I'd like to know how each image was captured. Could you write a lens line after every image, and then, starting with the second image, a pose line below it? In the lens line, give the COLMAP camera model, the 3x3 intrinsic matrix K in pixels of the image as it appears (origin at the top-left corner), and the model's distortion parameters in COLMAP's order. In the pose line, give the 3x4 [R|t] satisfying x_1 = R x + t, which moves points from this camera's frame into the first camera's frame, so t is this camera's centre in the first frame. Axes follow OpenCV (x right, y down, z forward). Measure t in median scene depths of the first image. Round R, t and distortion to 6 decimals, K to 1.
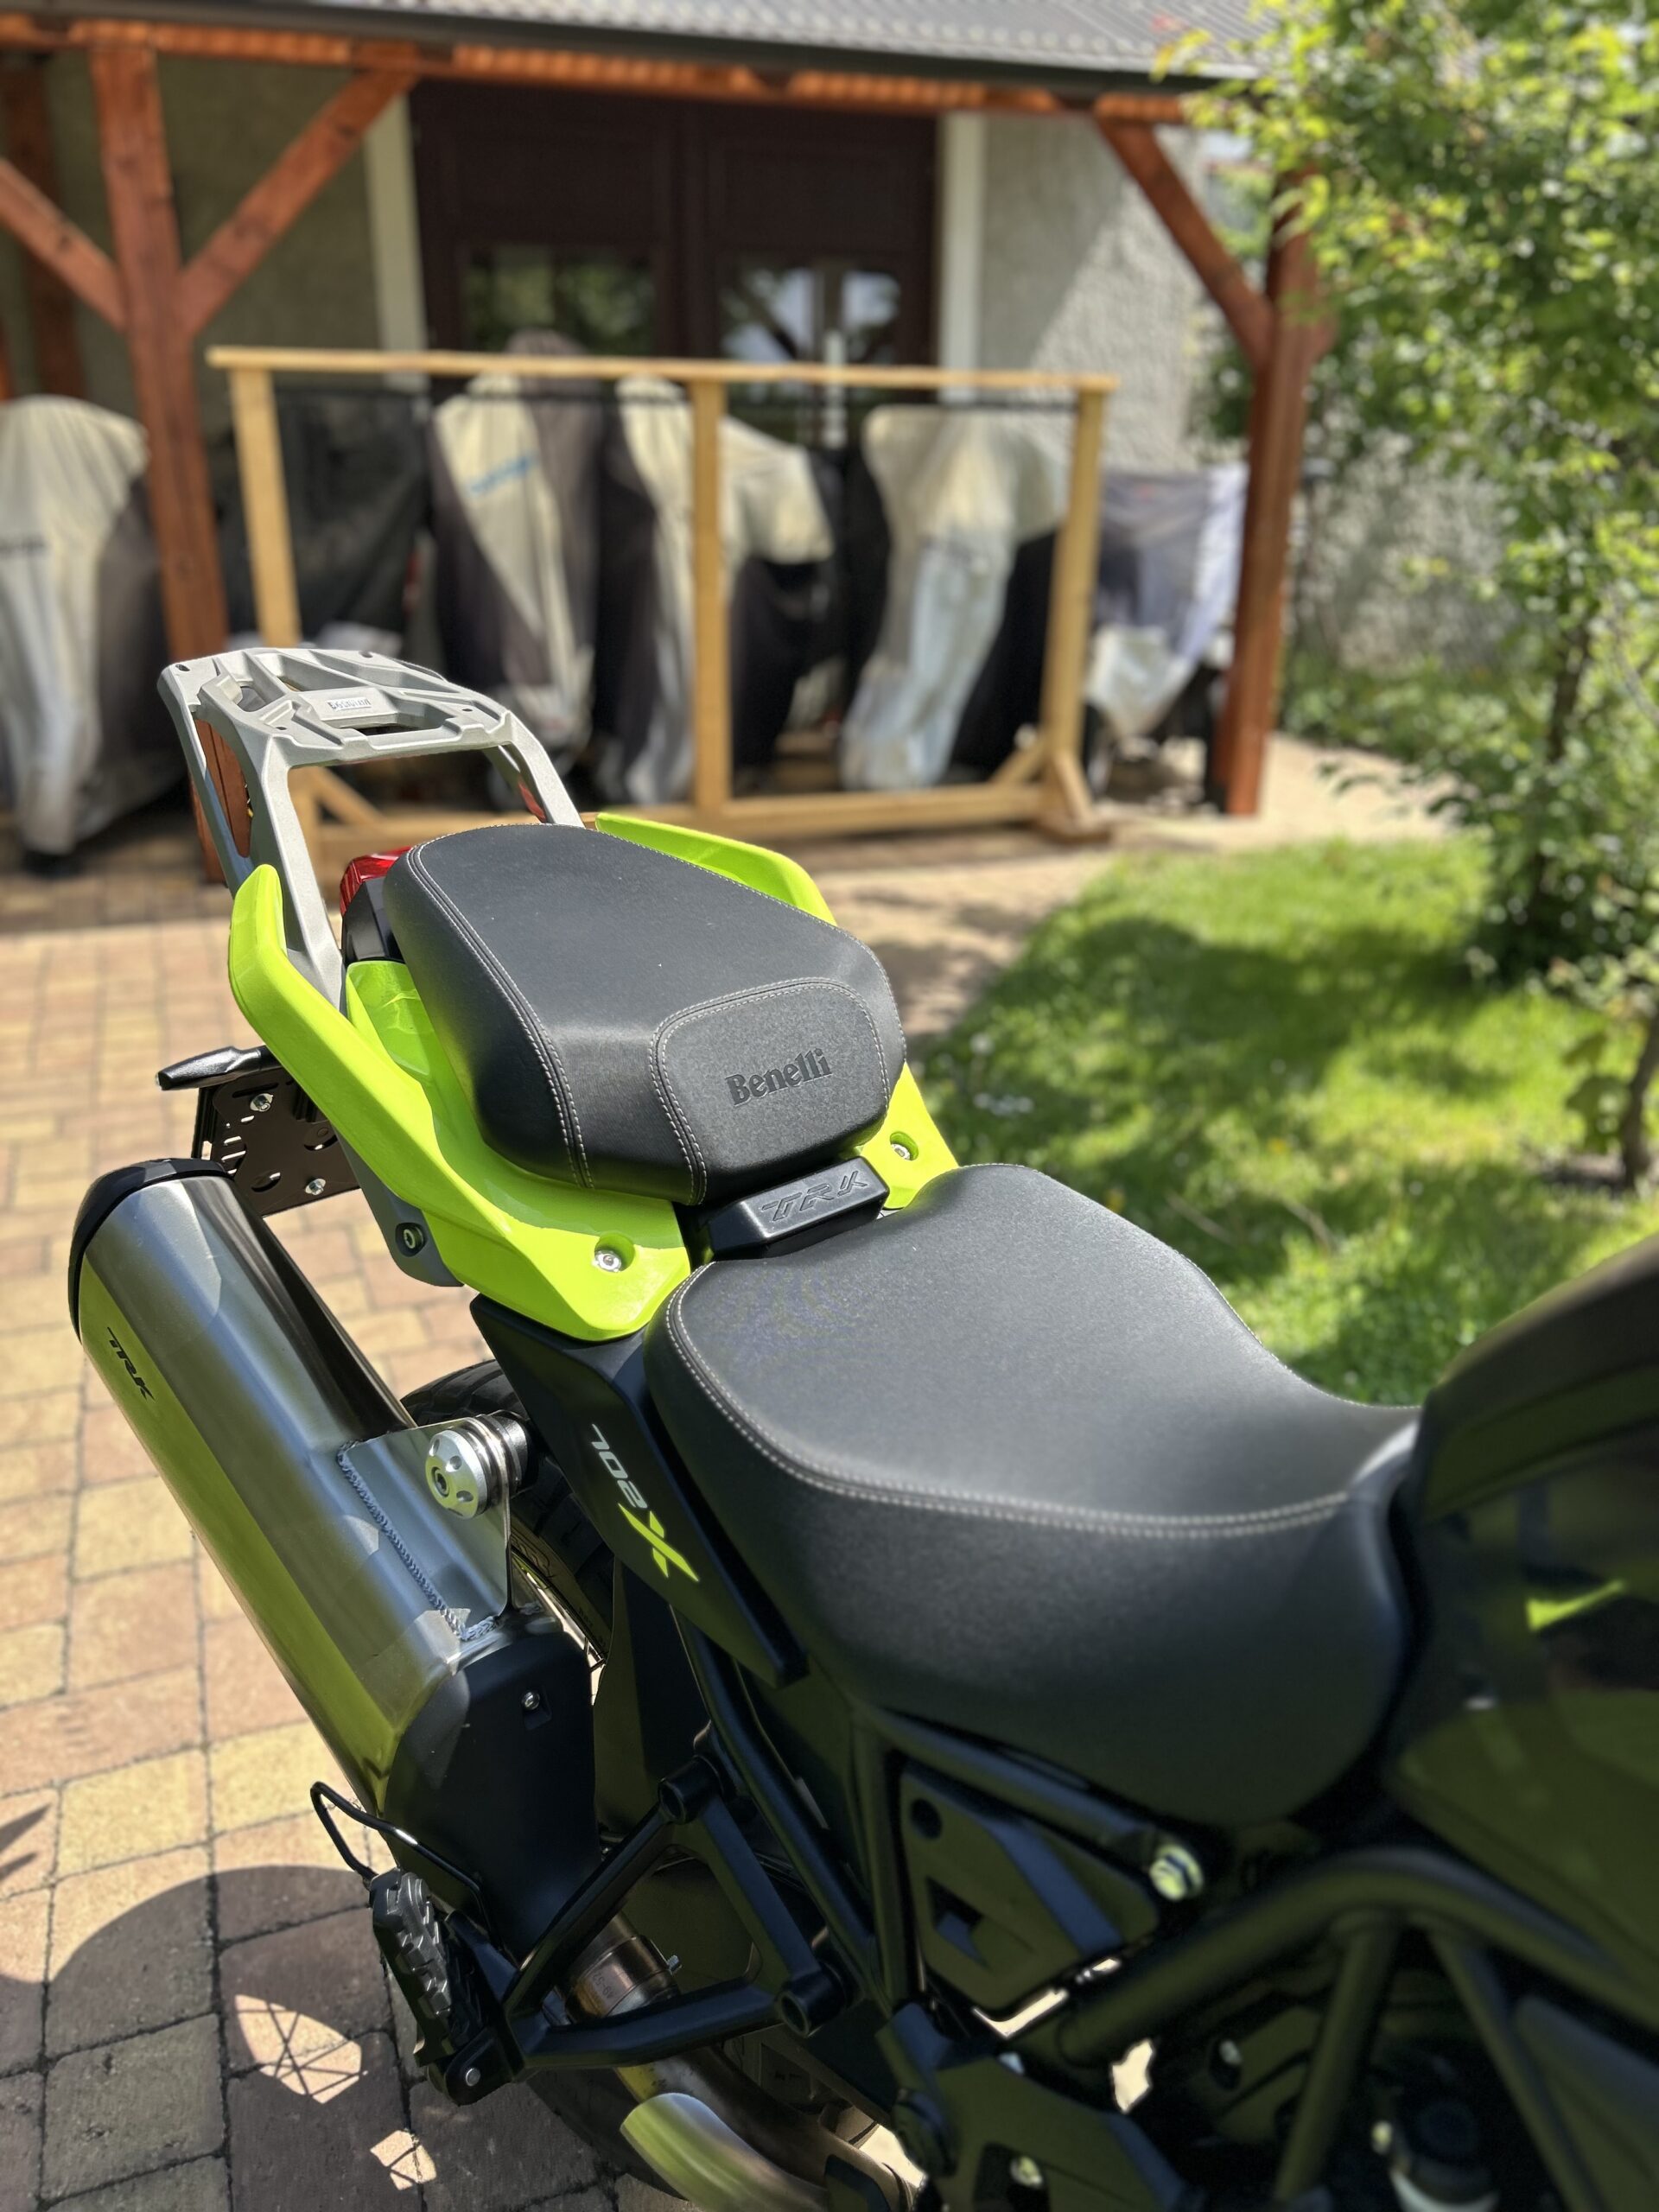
lens RADIAL K [[1673.3, 0, 839.2], [0, 1673.3, 1111.0], [0, 0, 1]] dist [0.044210, -0.045800]
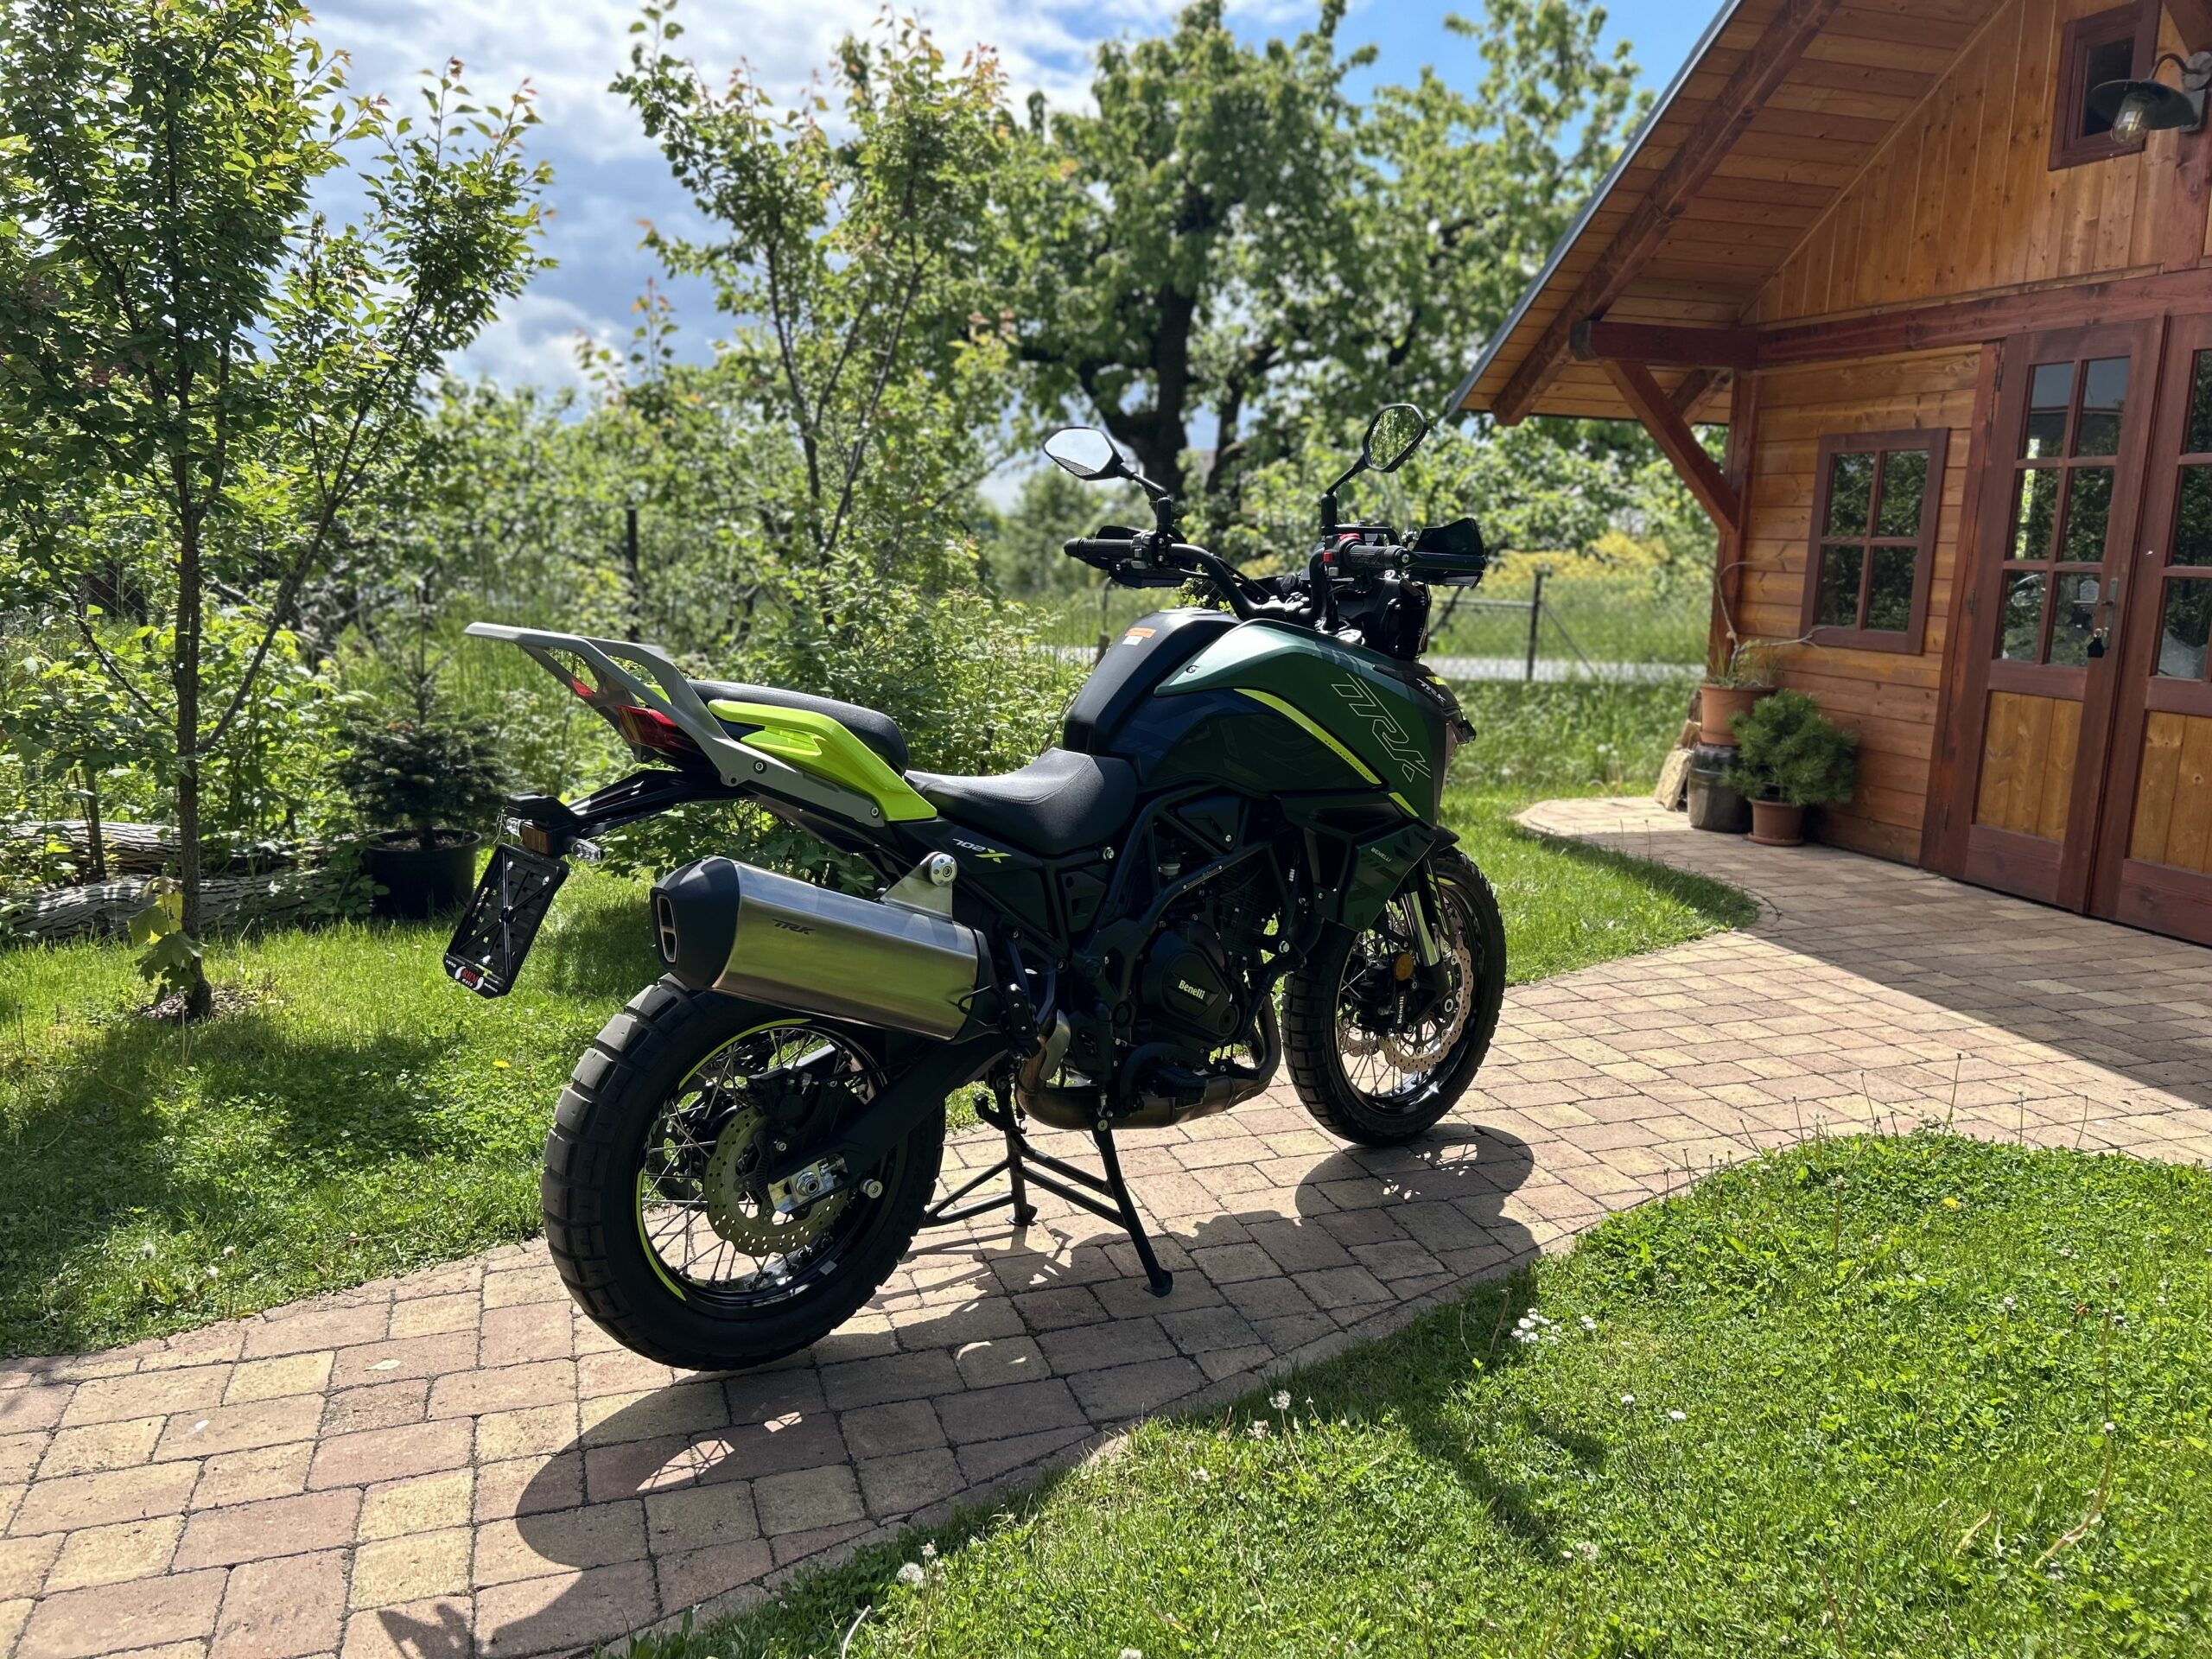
lens RADIAL K [[1660.9, 0, 1099.3], [0, 1660.9, 855.3], [0, 0, 1]] dist [0.070629, -0.087756]
pose [[0.056635, -0.206100, 0.976891, -1.574143], [0.353220, 0.919316, 0.173475, -0.103936], [-0.933824, 0.335233, 0.124864, 0.223144]]
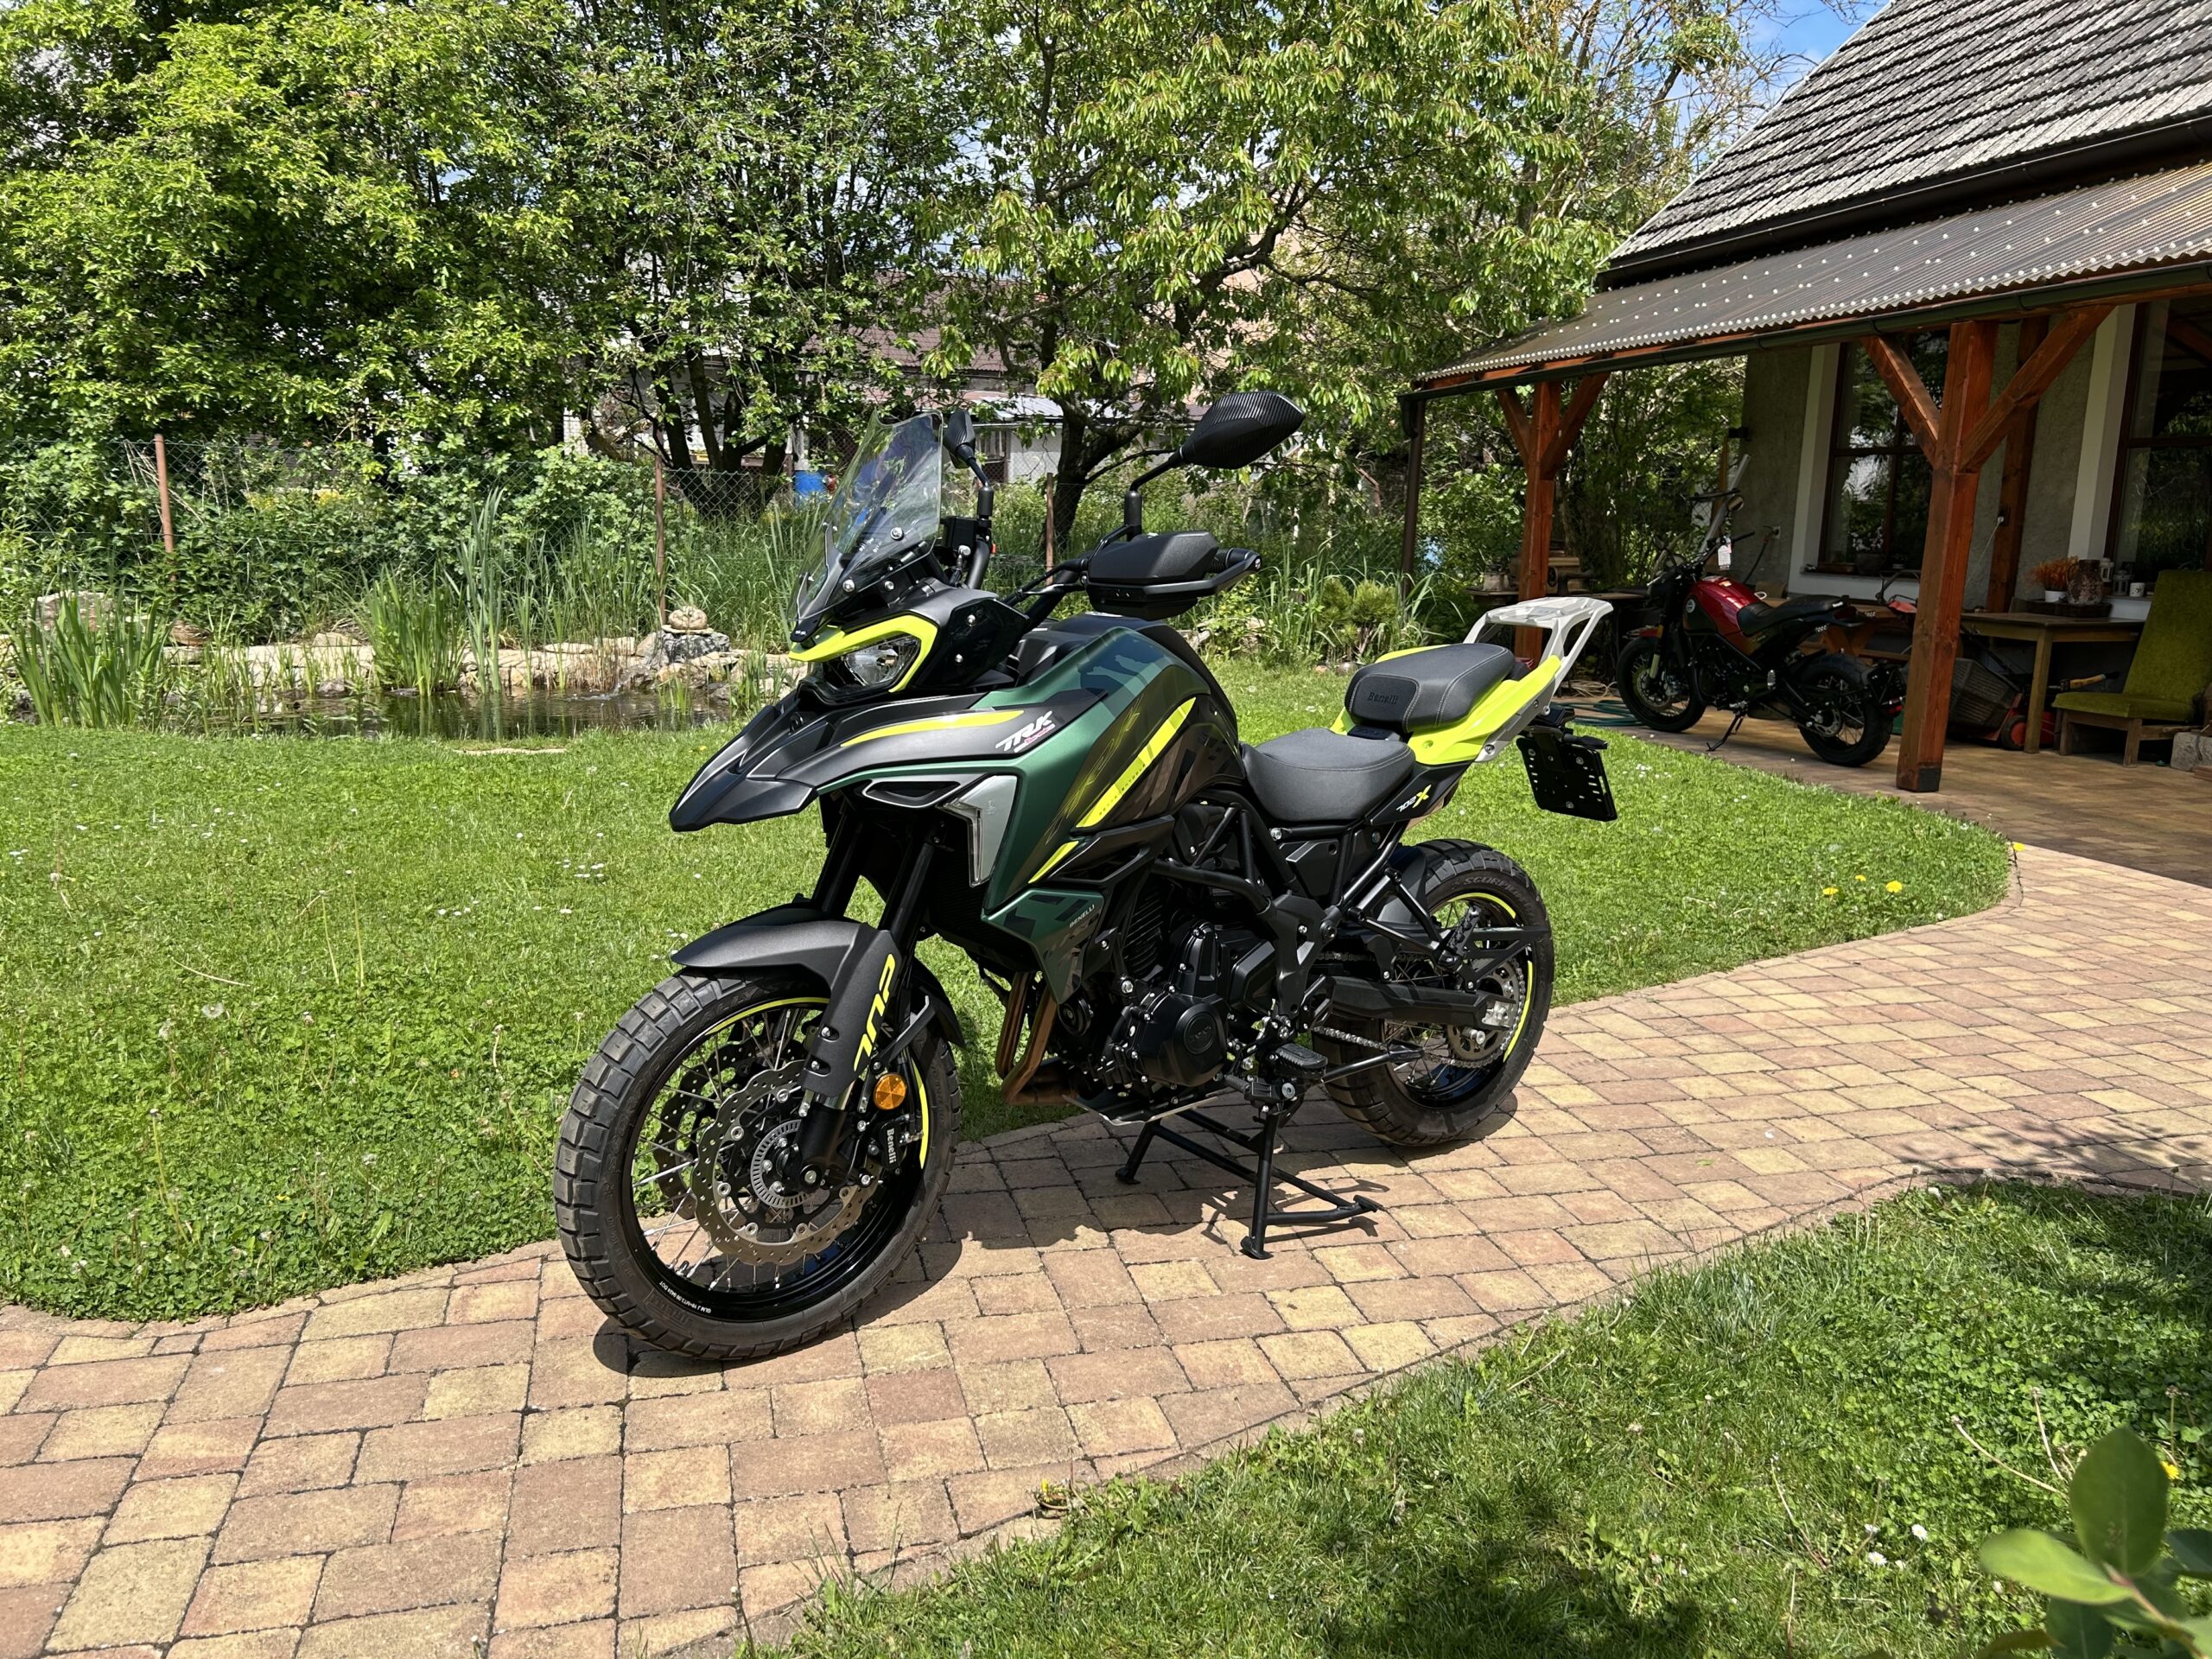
lens RADIAL K [[1680.1, 0, 1097.9], [0, 1680.1, 827.3], [0, 0, 1]] dist [0.026018, -0.012898]
pose [[-0.118237, 0.176685, -0.977140, 2.014258], [-0.391179, 0.896180, 0.209380, -0.158528], [0.912688, 0.406993, -0.036846, 0.408660]]
